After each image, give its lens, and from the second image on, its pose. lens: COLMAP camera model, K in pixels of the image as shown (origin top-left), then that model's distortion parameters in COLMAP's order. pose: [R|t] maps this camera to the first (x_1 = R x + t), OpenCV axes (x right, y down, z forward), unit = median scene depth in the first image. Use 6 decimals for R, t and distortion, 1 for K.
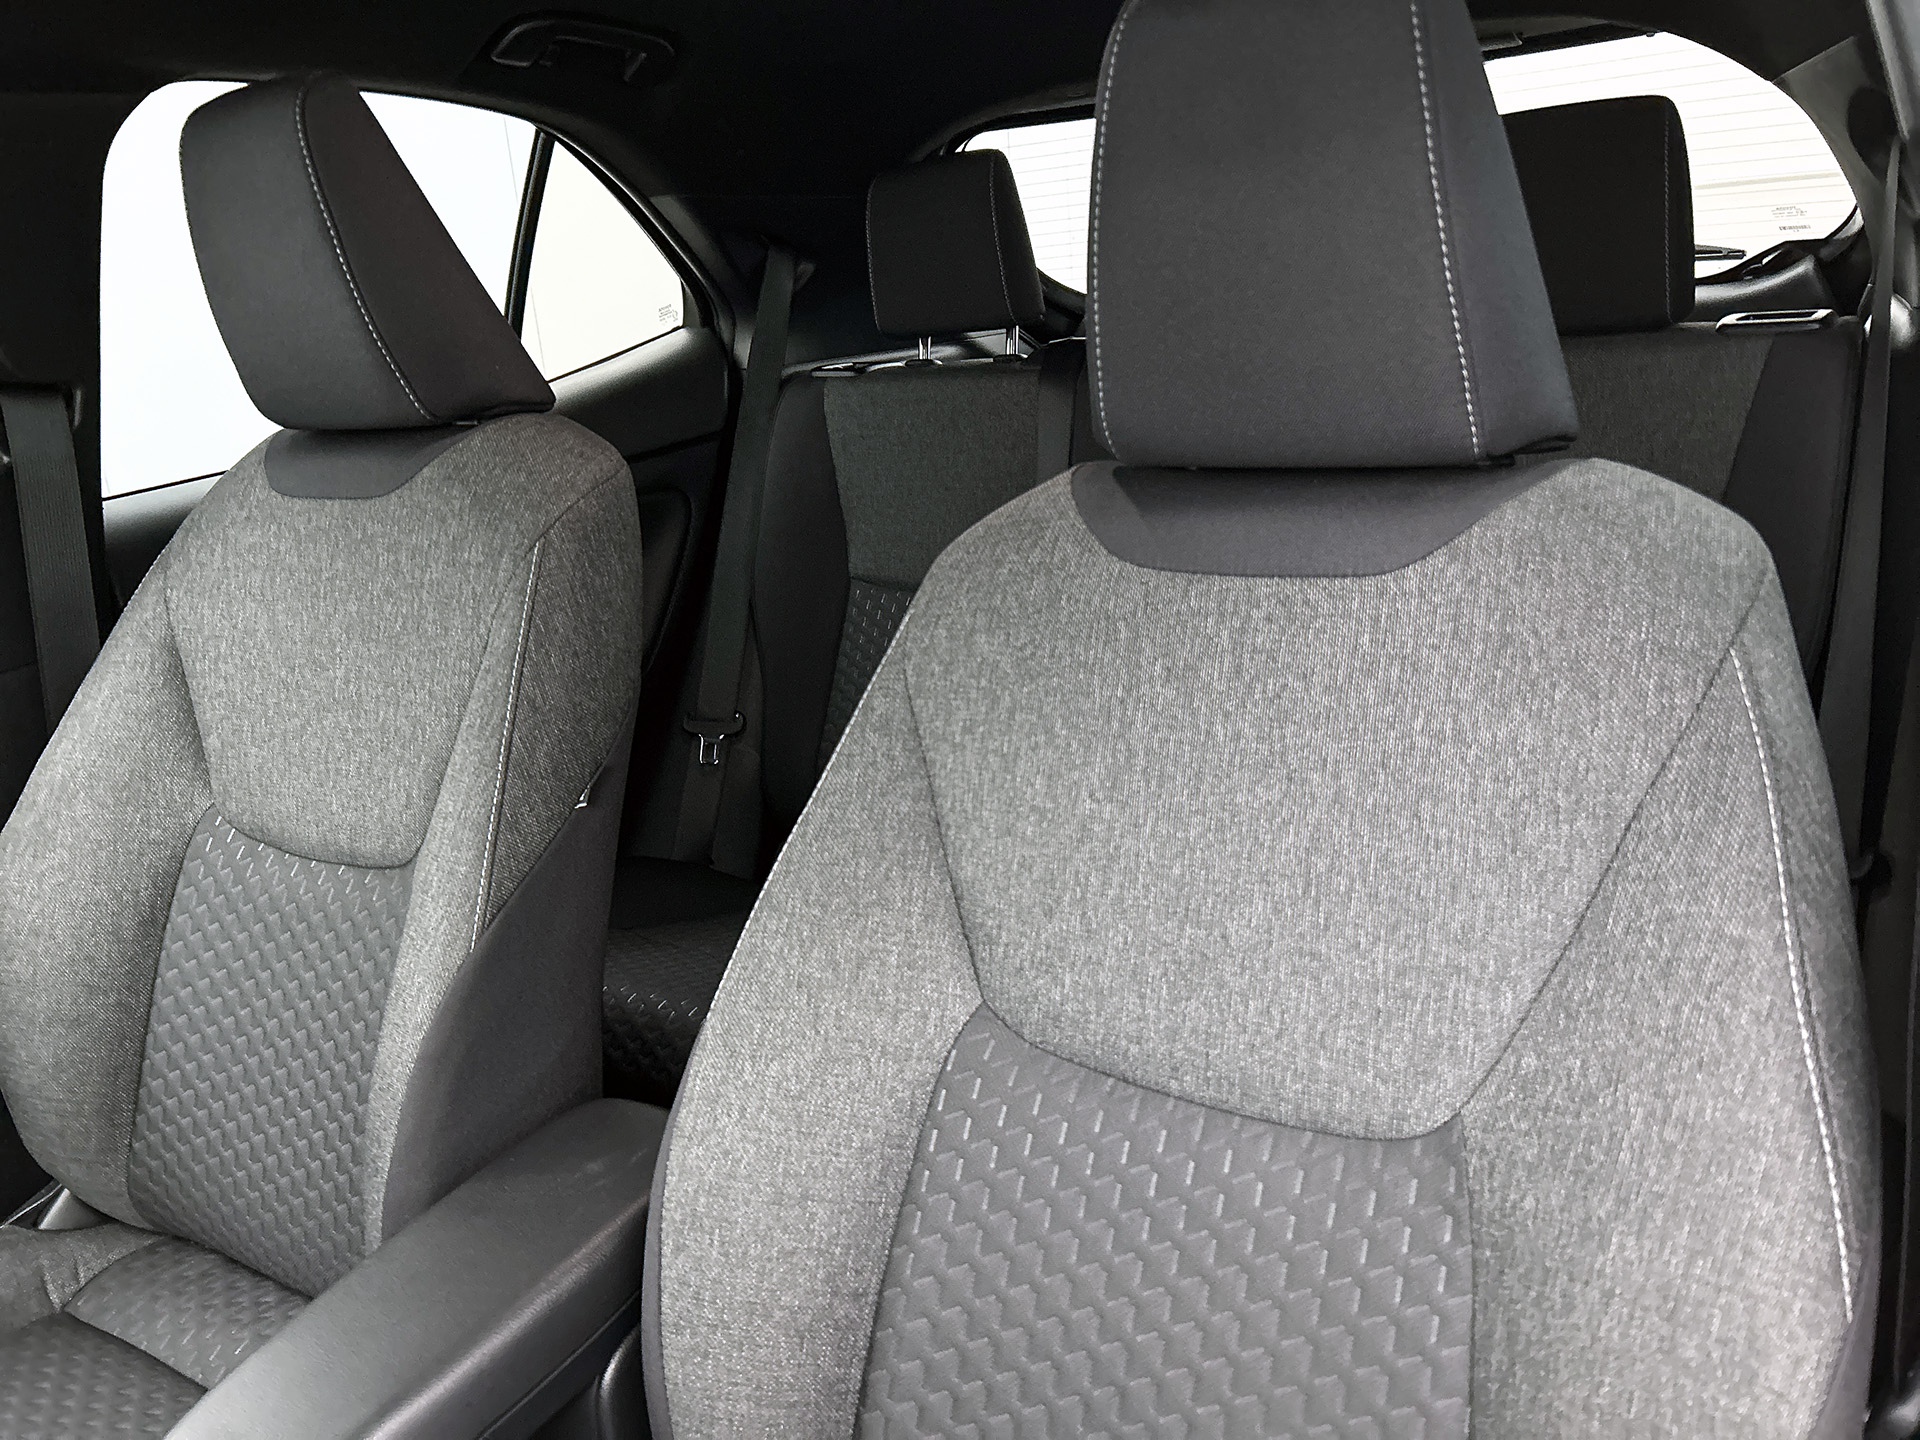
lens RADIAL K [[1473.0, 0, 981.6], [0, 1473.0, 714.4], [0, 0, 1]] dist [0.080282, -0.089139]
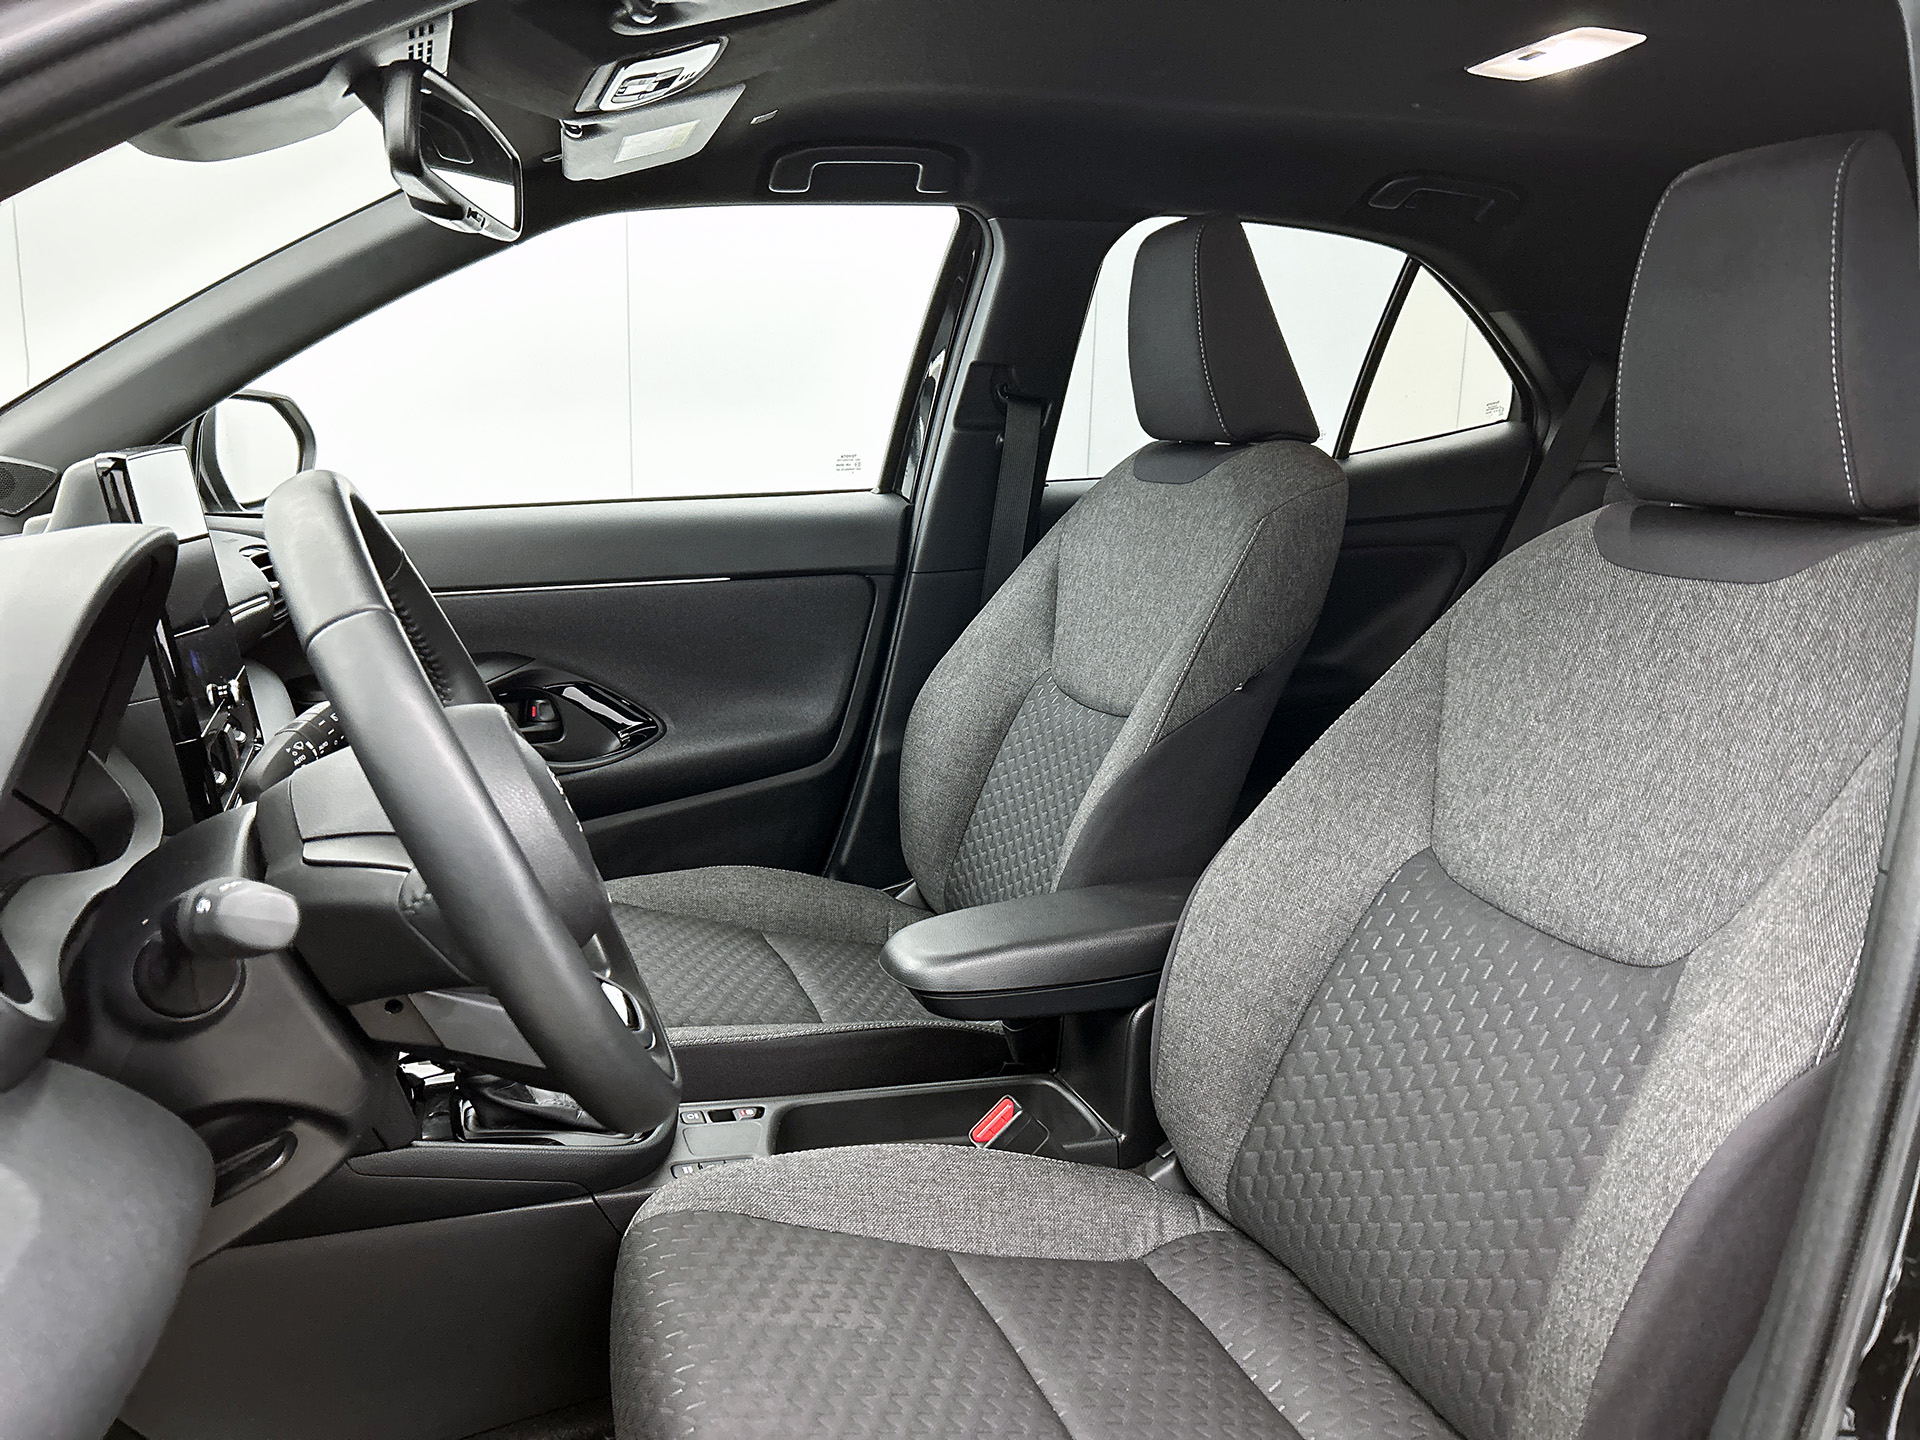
lens RADIAL K [[1461.2, 0, 960.0], [0, 1461.2, 720.0], [0, 0, 1]] dist [-0.017393, 0.000225]
pose [[0.797659, 0.214053, -0.563846, 0.410576], [-0.252522, 0.967539, 0.010071, 0.178277], [0.547698, 0.134351, 0.825819, -0.435441]]
